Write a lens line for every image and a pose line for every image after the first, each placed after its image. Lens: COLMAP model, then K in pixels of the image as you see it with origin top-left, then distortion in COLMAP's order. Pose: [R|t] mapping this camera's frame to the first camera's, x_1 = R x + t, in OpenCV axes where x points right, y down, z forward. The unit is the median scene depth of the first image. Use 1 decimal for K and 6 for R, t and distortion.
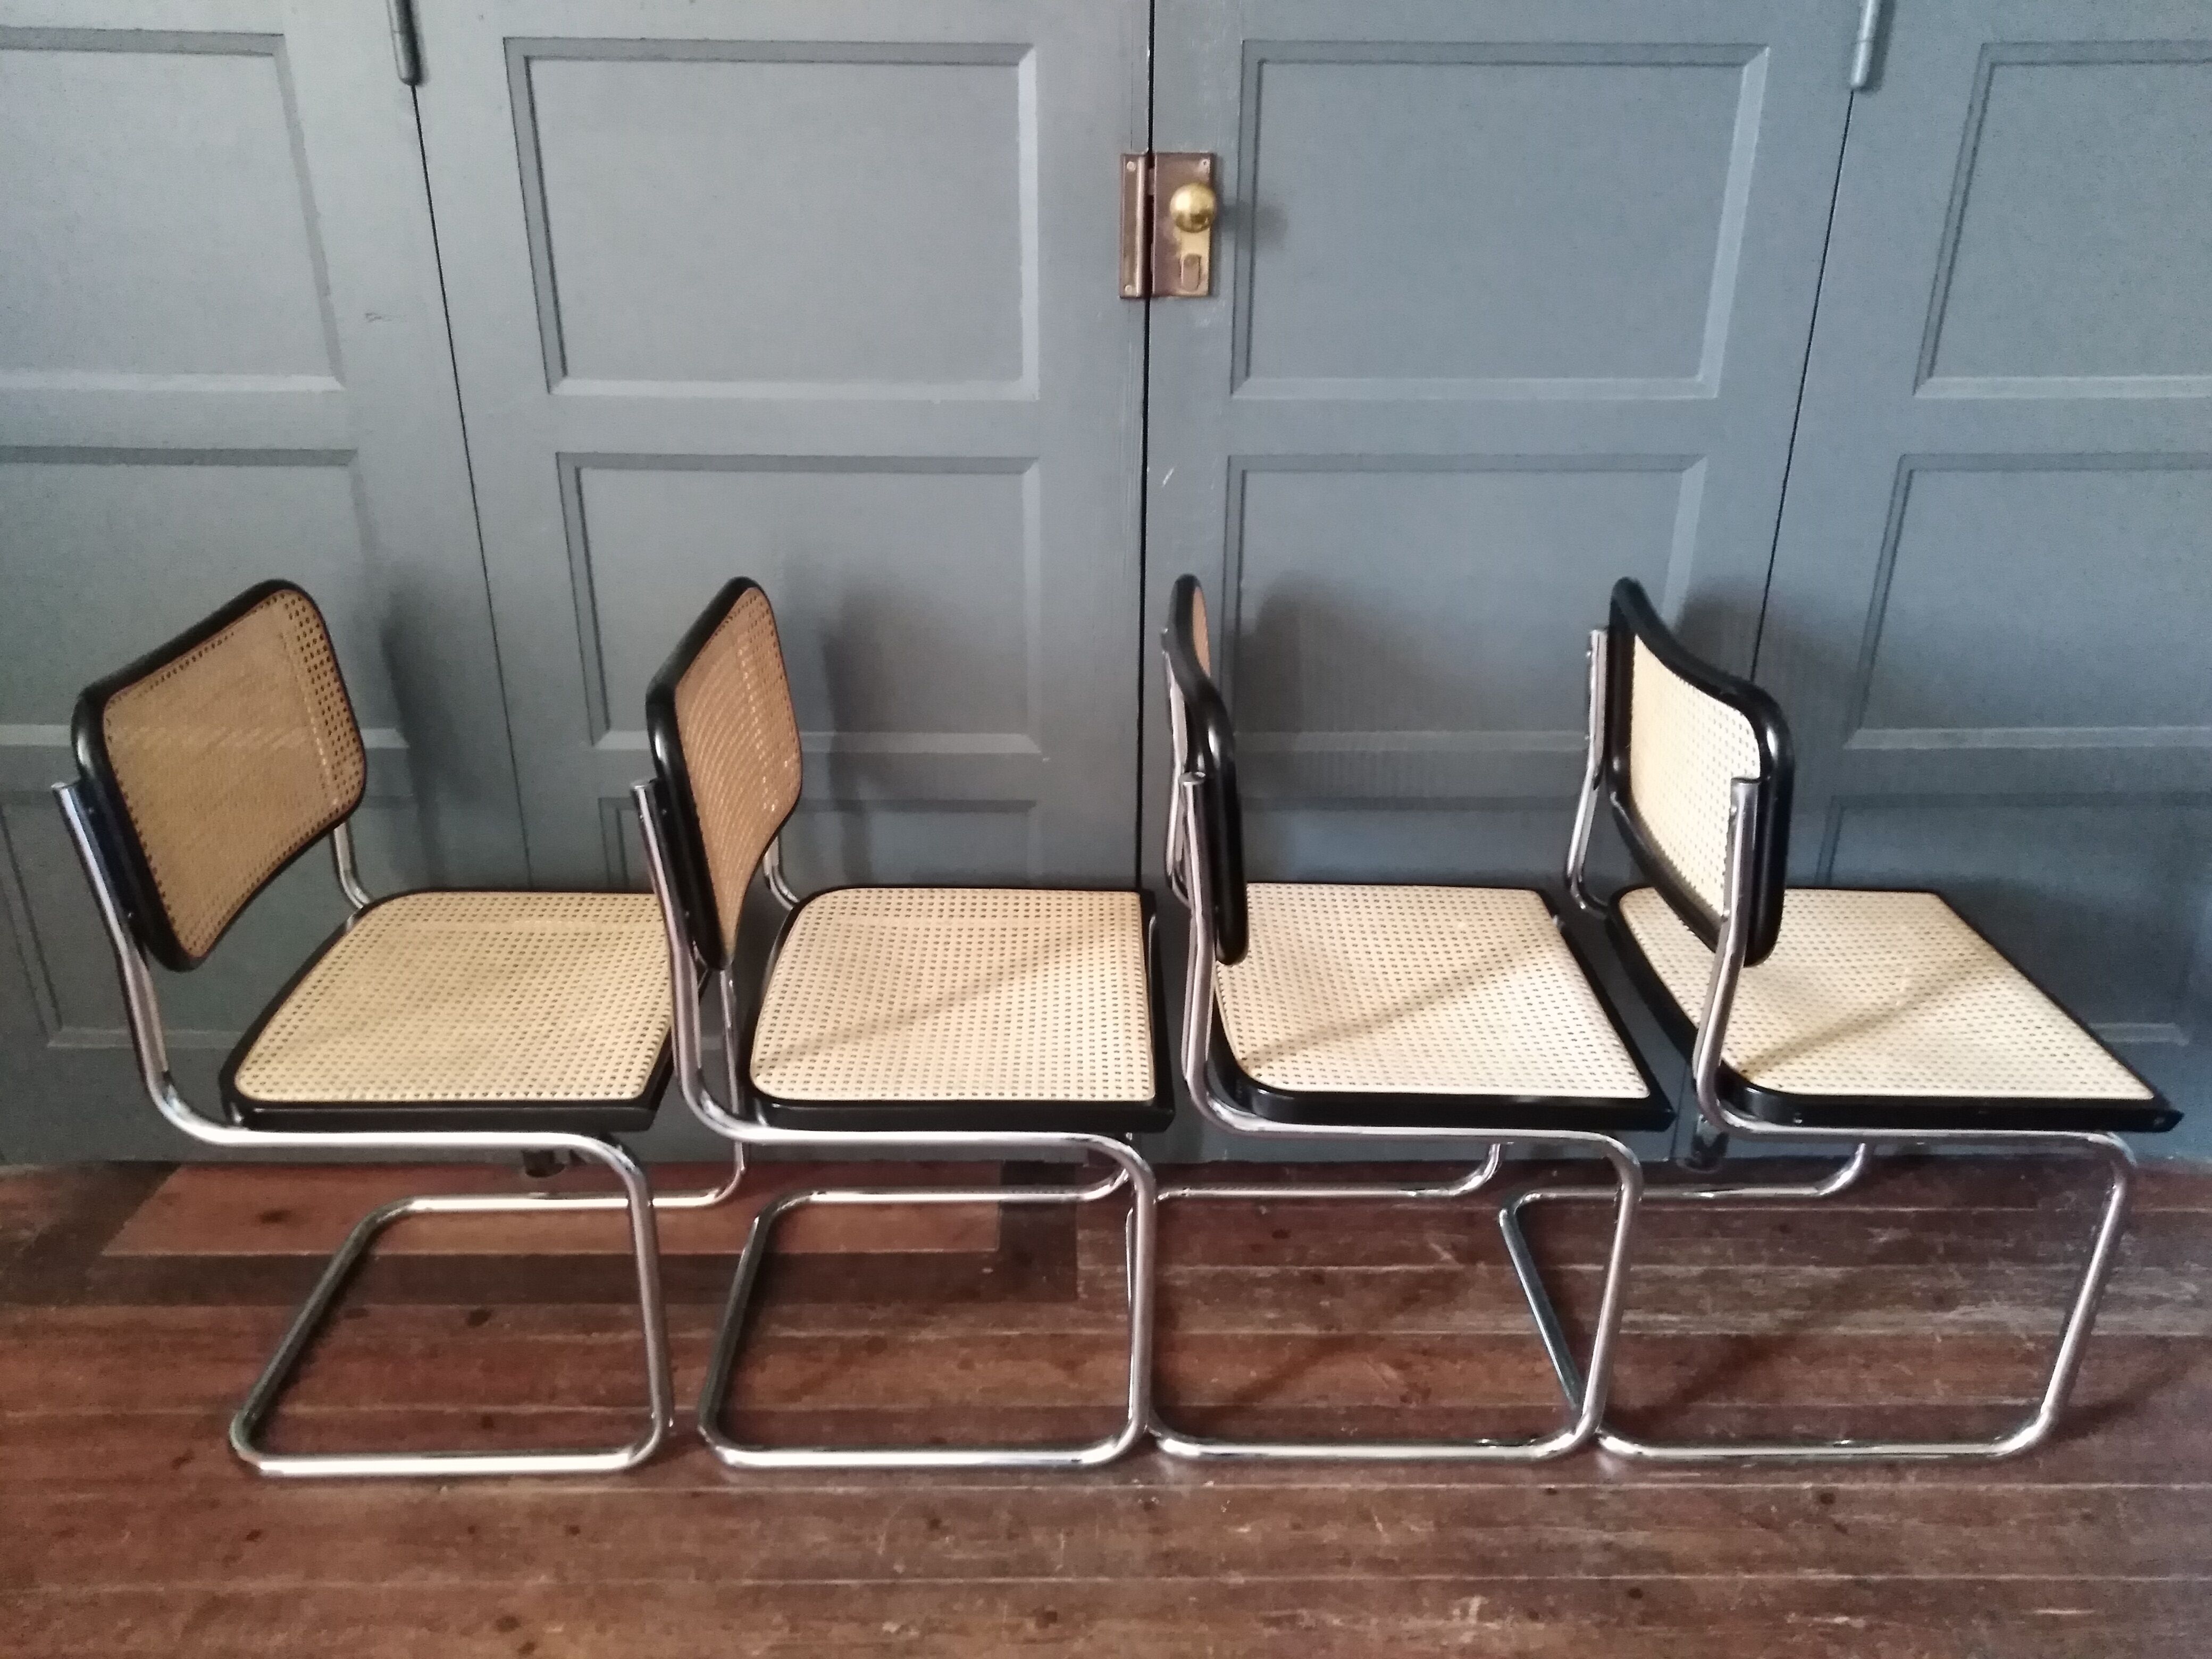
lens RADIAL K [[1634.0, 0, 1104.8], [0, 1634.0, 801.8], [0, 0, 1]] dist [-0.006490, 0.001511]
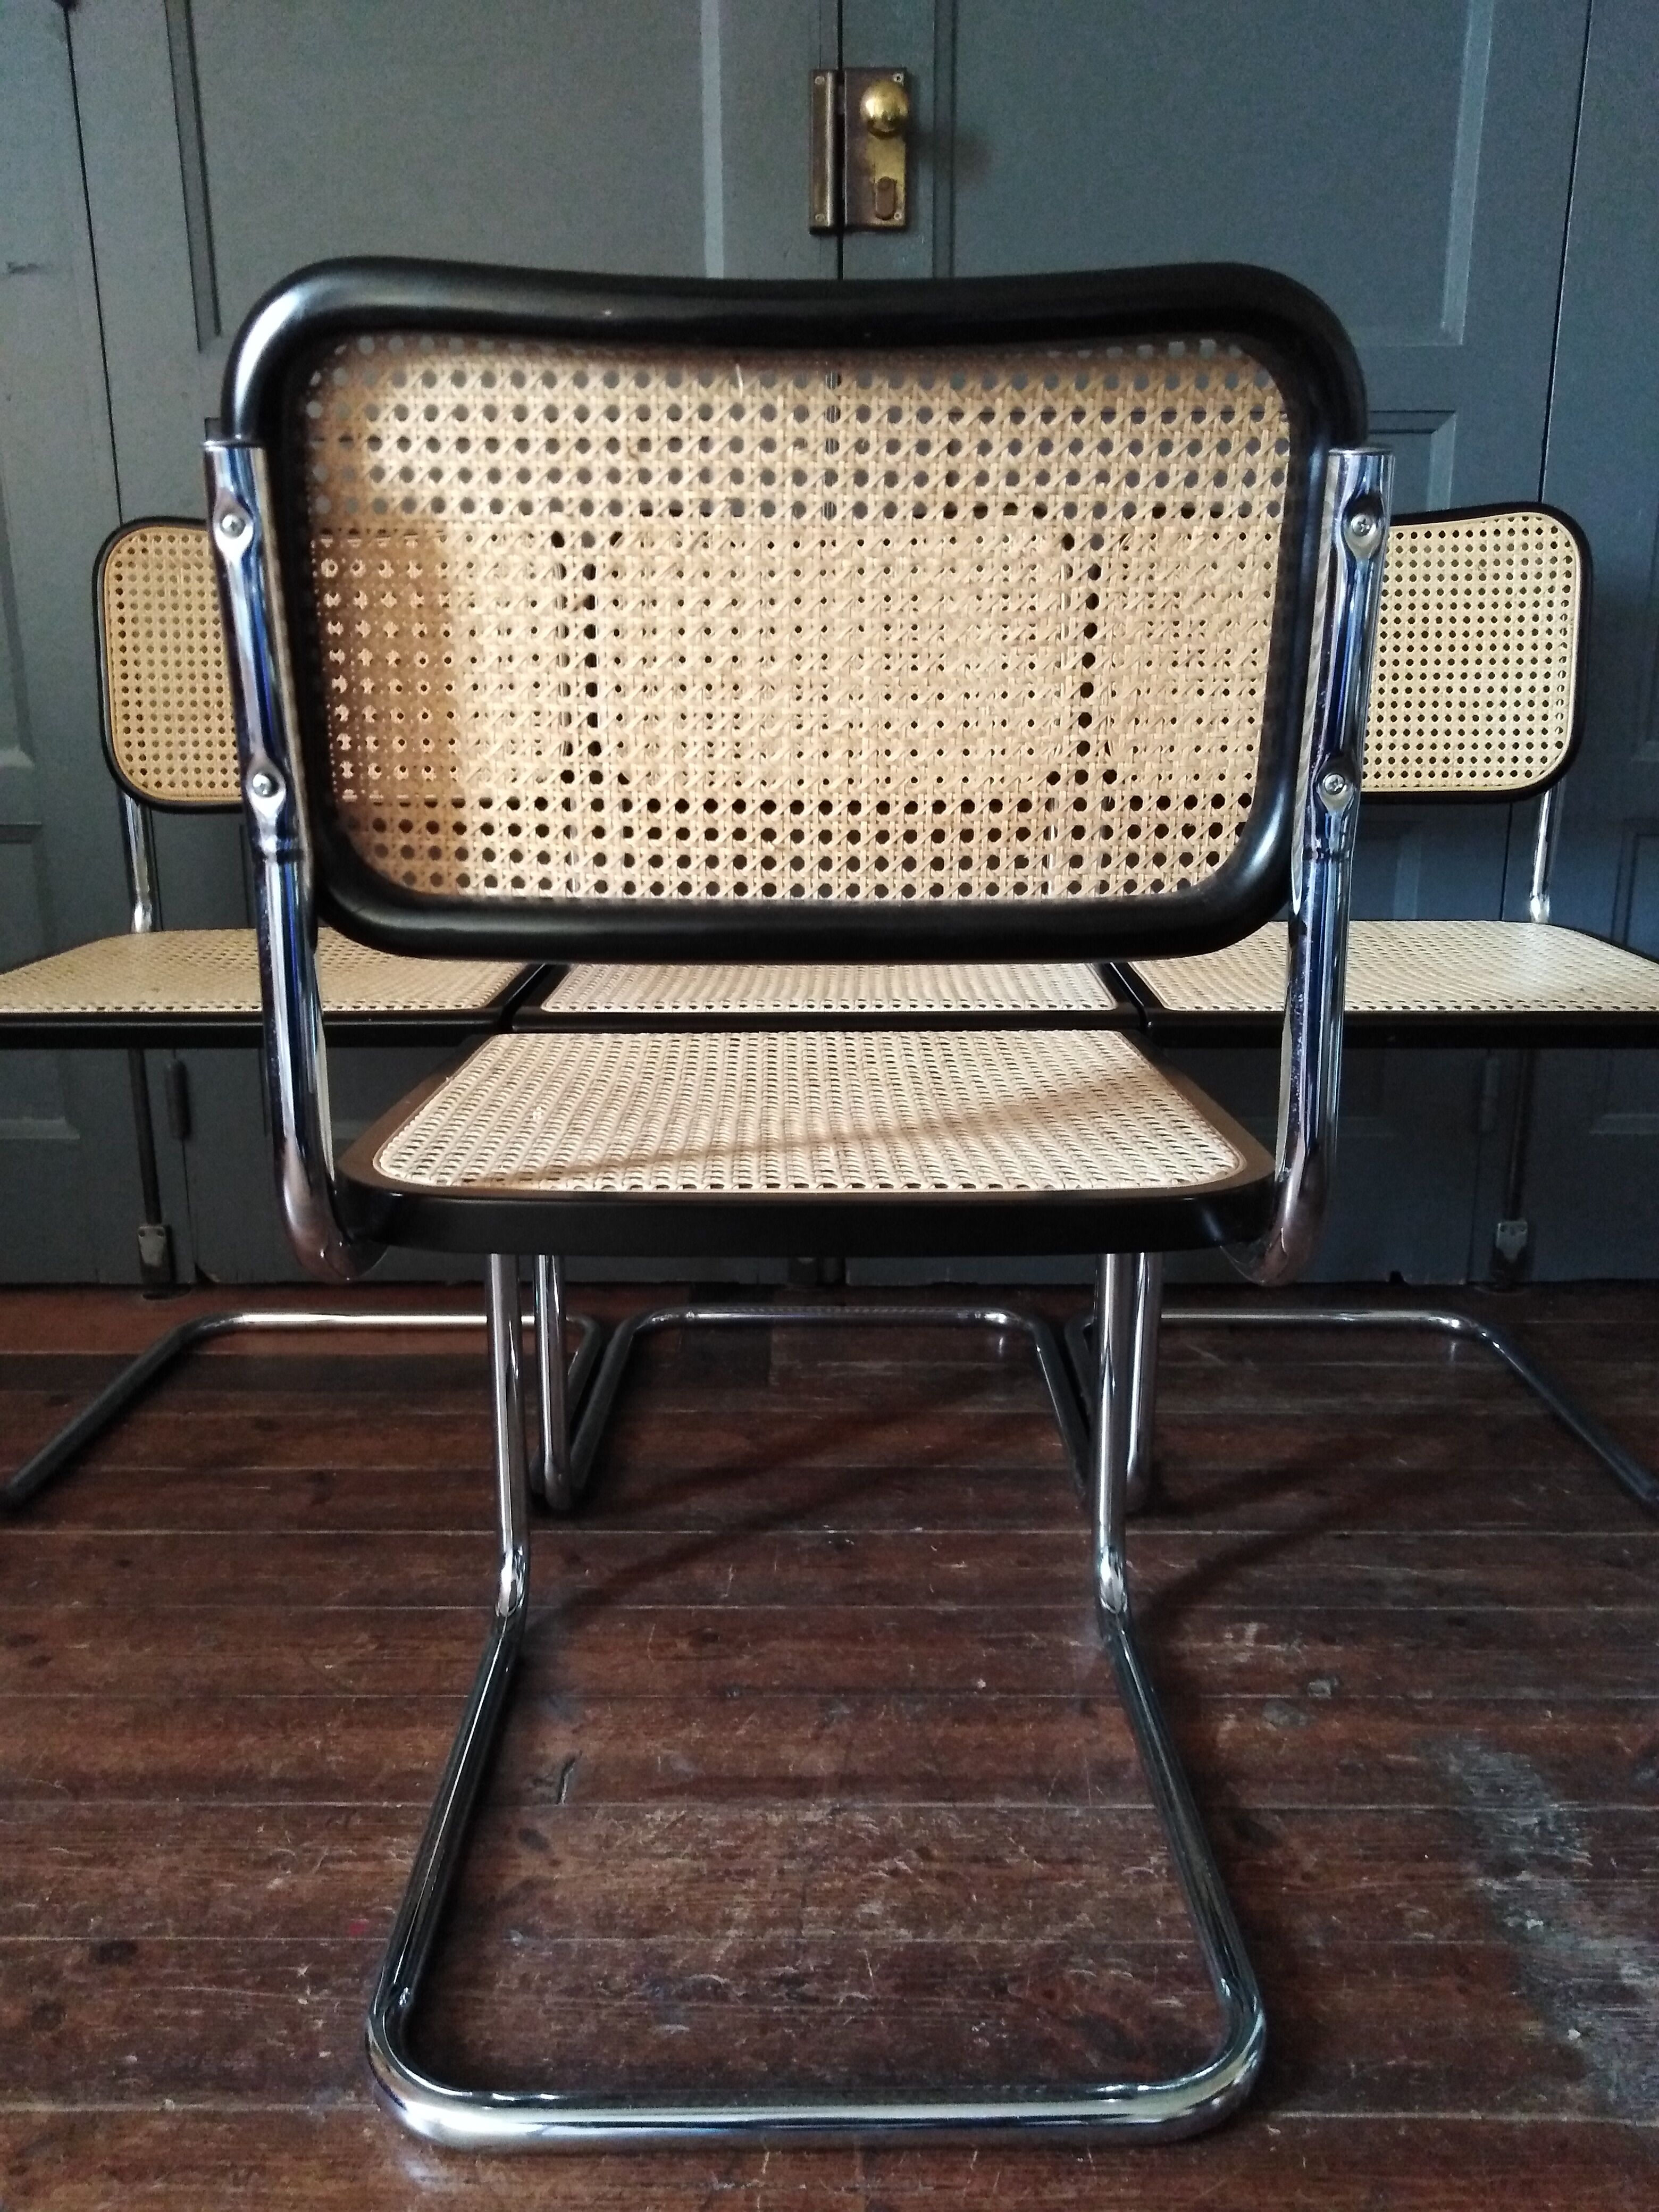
lens RADIAL K [[1634.0, 0, 838.2], [0, 1634.0, 1102.3], [0, 0, 1]] dist [-0.006490, 0.001511]
pose [[0.999830, -0.004758, -0.017801, 0.039854], [0.001796, 0.986647, -0.162861, 0.338046], [0.018338, 0.162802, 0.986488, 0.167121]]
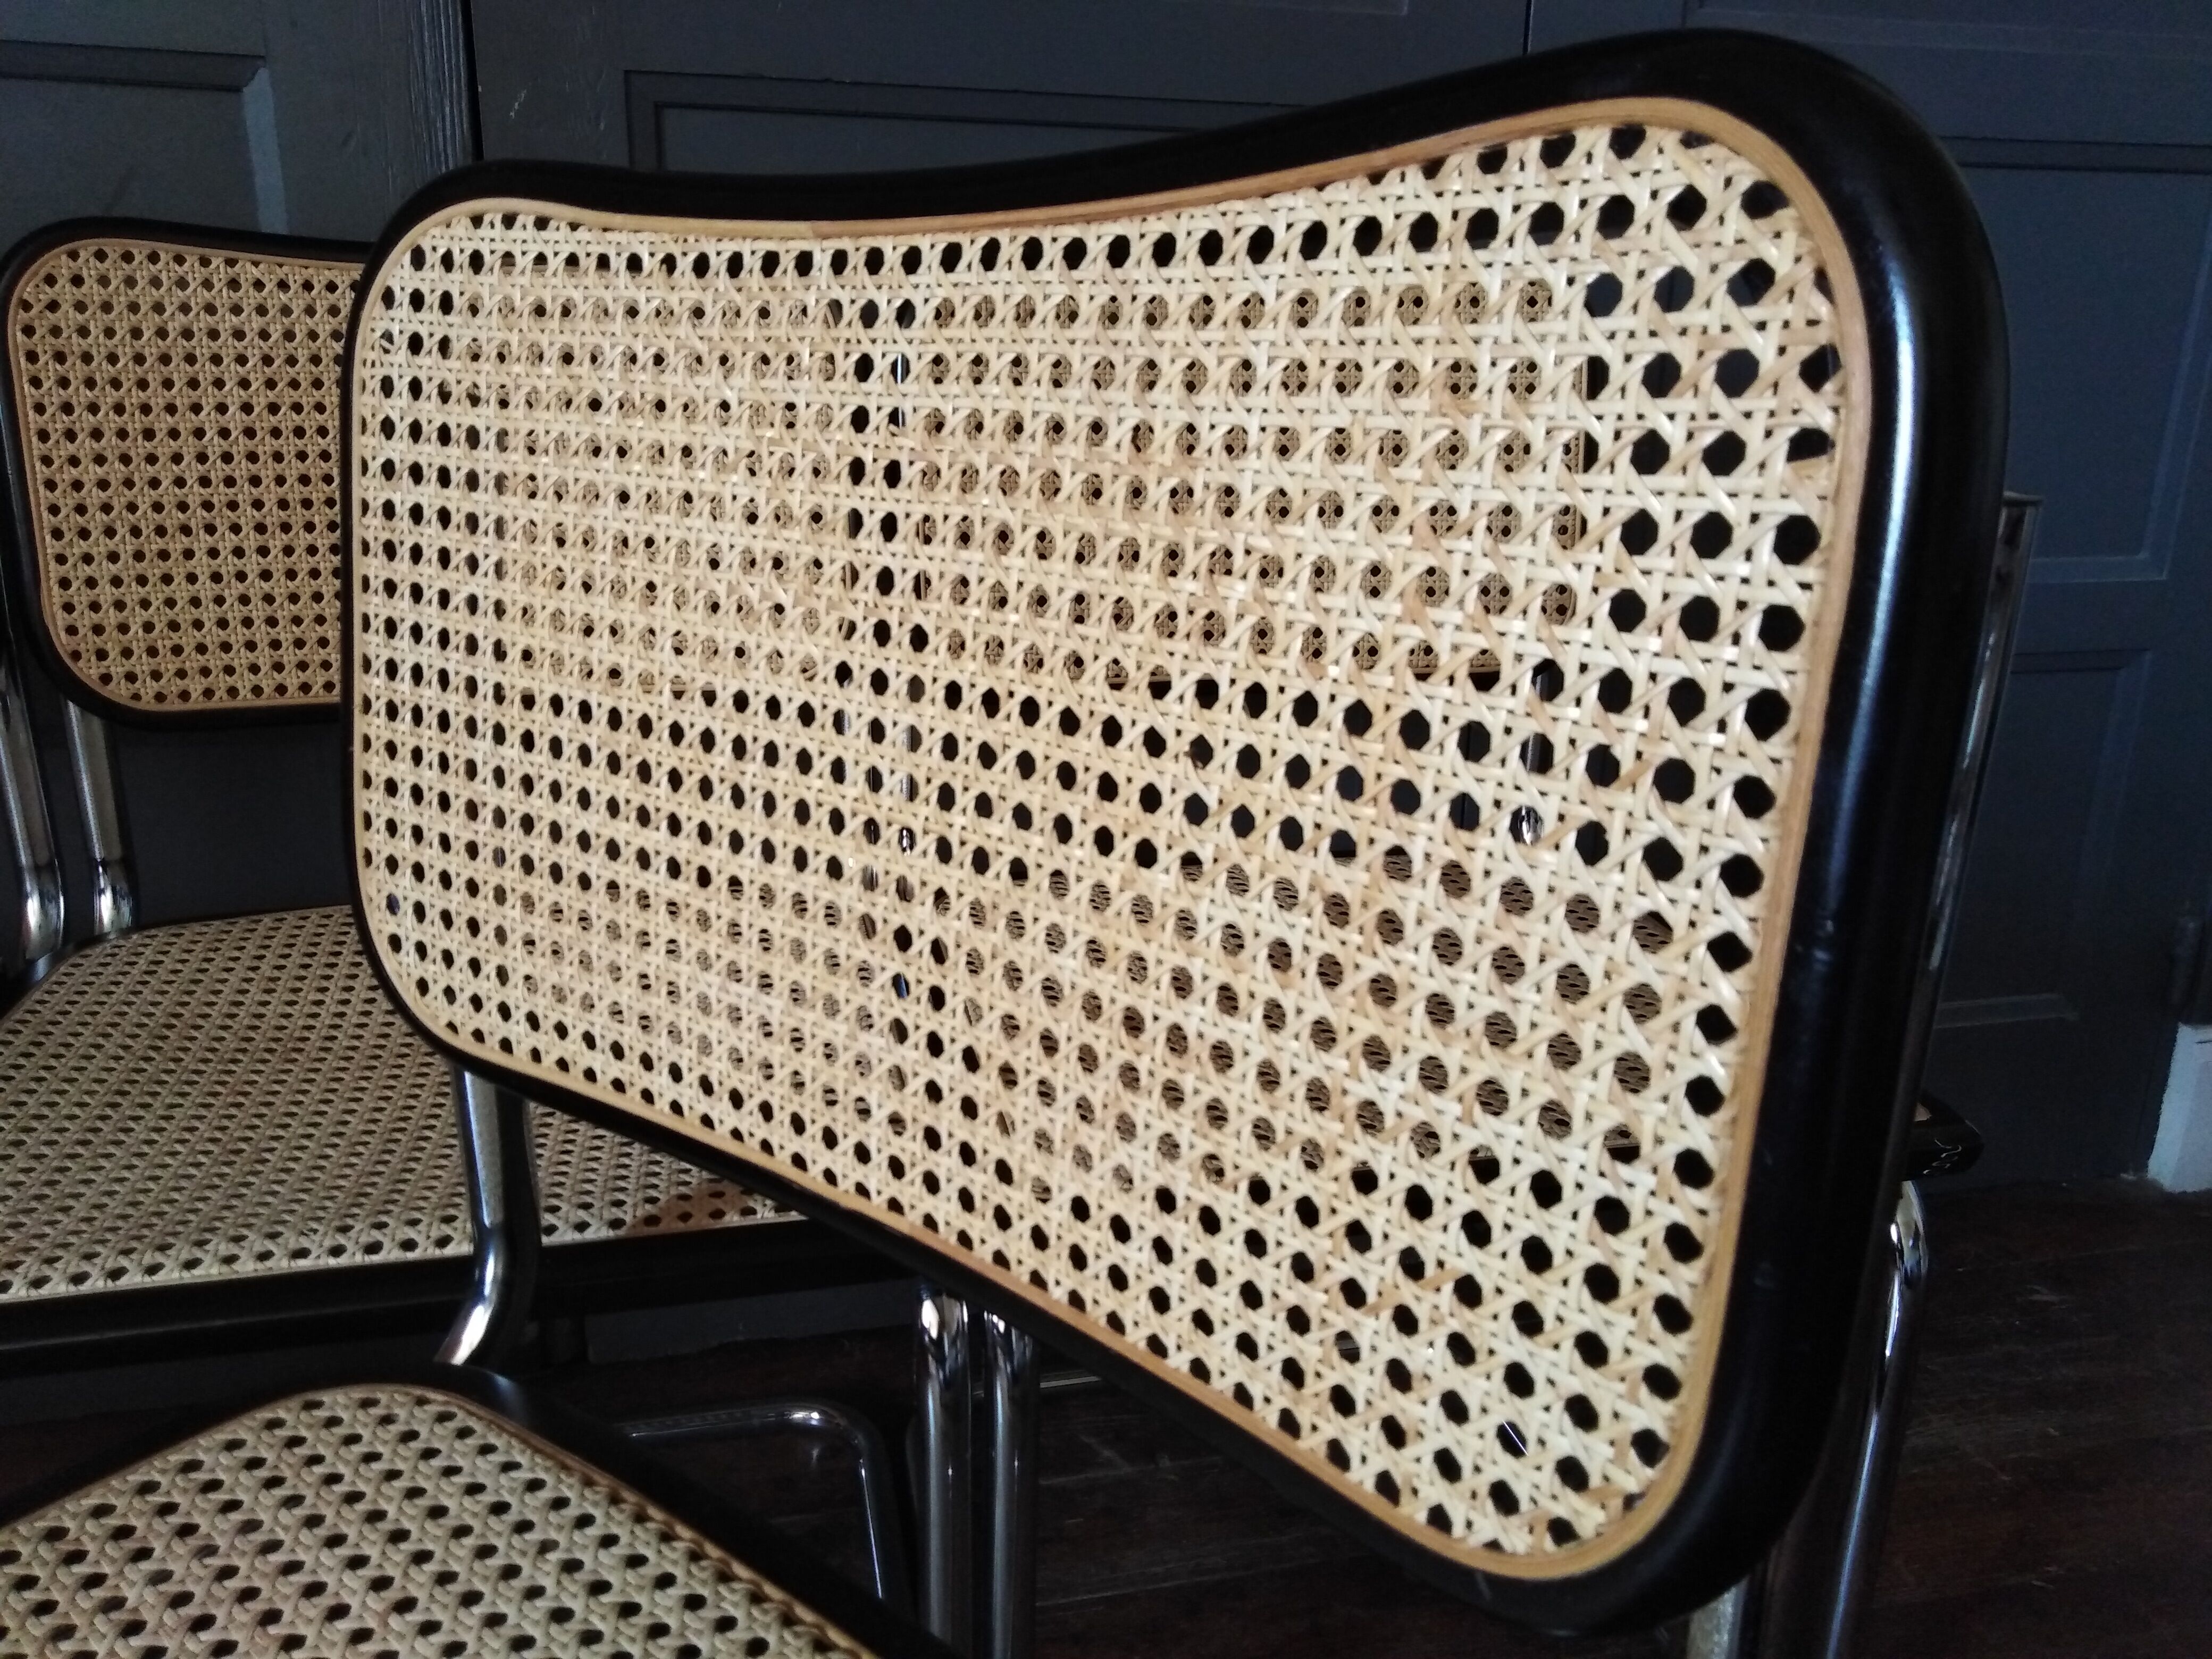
lens RADIAL K [[1634.0, 0, 1126.0], [0, 1634.0, 841.8], [0, 0, 1]] dist [-0.006490, 0.001511]
pose [[0.973660, -0.053212, 0.221710, 0.112123], [0.078135, 0.991377, -0.105197, 0.141058], [-0.214200, 0.119749, 0.969422, 0.461151]]
